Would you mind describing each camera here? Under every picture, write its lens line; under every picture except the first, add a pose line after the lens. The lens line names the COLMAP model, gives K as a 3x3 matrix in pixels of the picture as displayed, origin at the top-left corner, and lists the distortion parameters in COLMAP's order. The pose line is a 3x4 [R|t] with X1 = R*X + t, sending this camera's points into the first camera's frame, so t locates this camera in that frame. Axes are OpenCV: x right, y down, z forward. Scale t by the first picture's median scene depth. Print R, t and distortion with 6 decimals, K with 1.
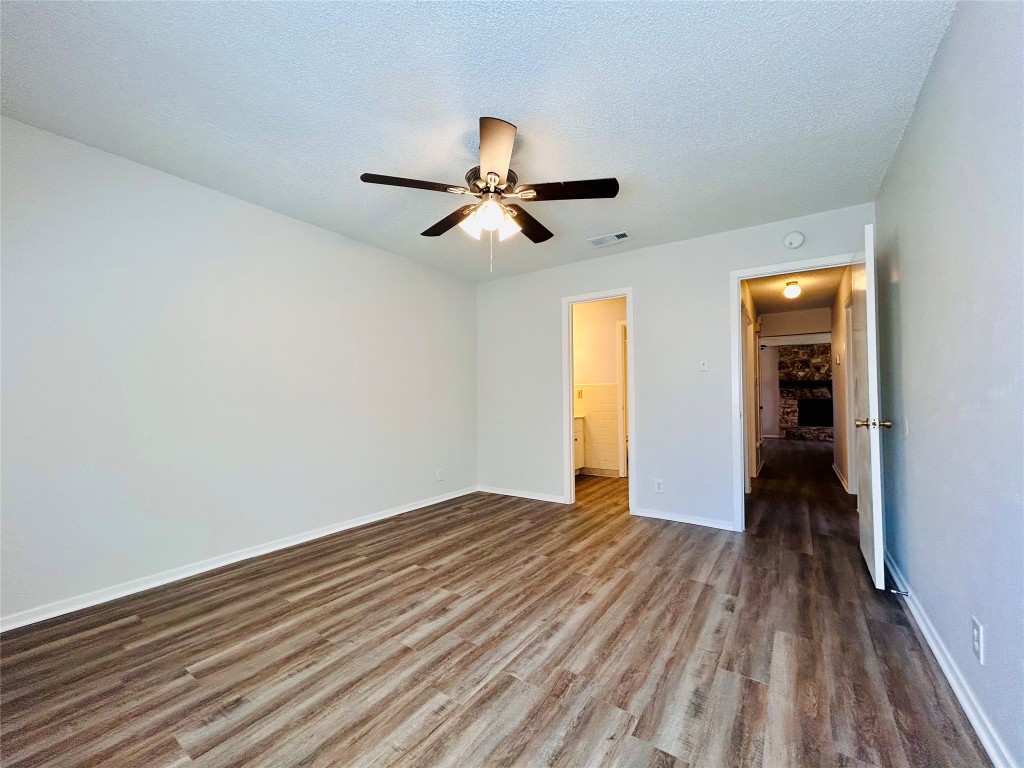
lens RADIAL K [[409.5, 0, 513.8], [0, 409.5, 384.3], [0, 0, 1]] dist [-0.001107, 0.000466]
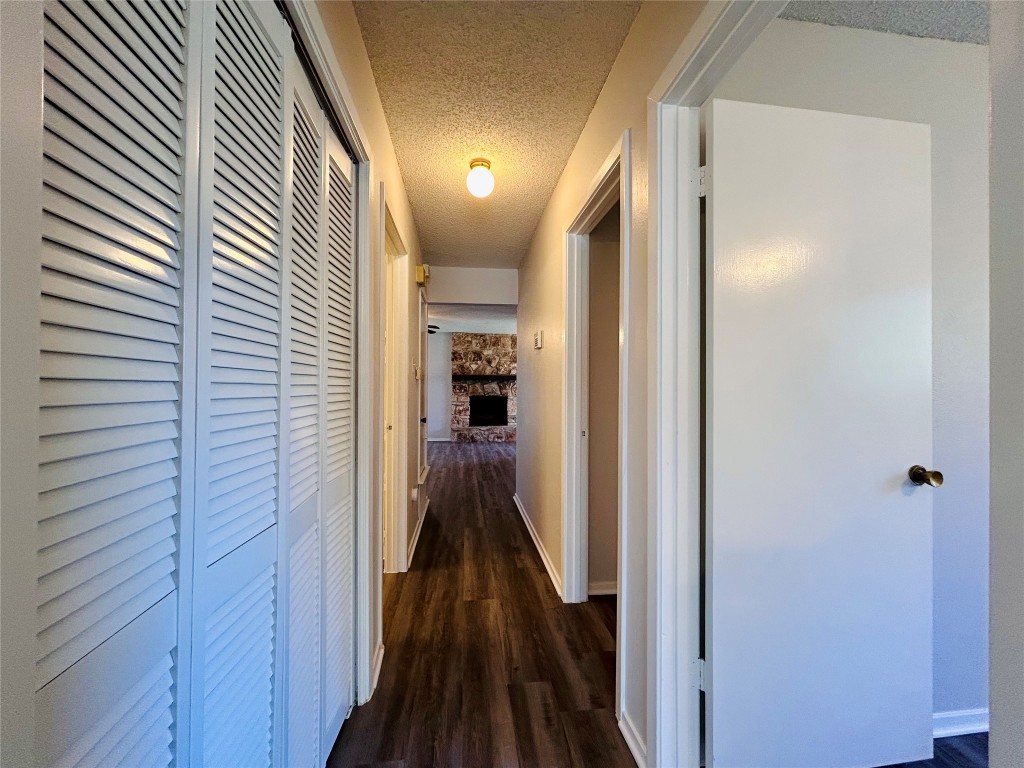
lens RADIAL K [[409.5, 0, 513.8], [0, 409.5, 384.3], [0, 0, 1]] dist [-0.001107, 0.000466]
pose [[0.748761, 0.010475, 0.662757, 0.188676], [-0.026393, 0.999553, 0.014019, -0.002493], [-0.662314, -0.027989, 0.748703, 0.290102]]
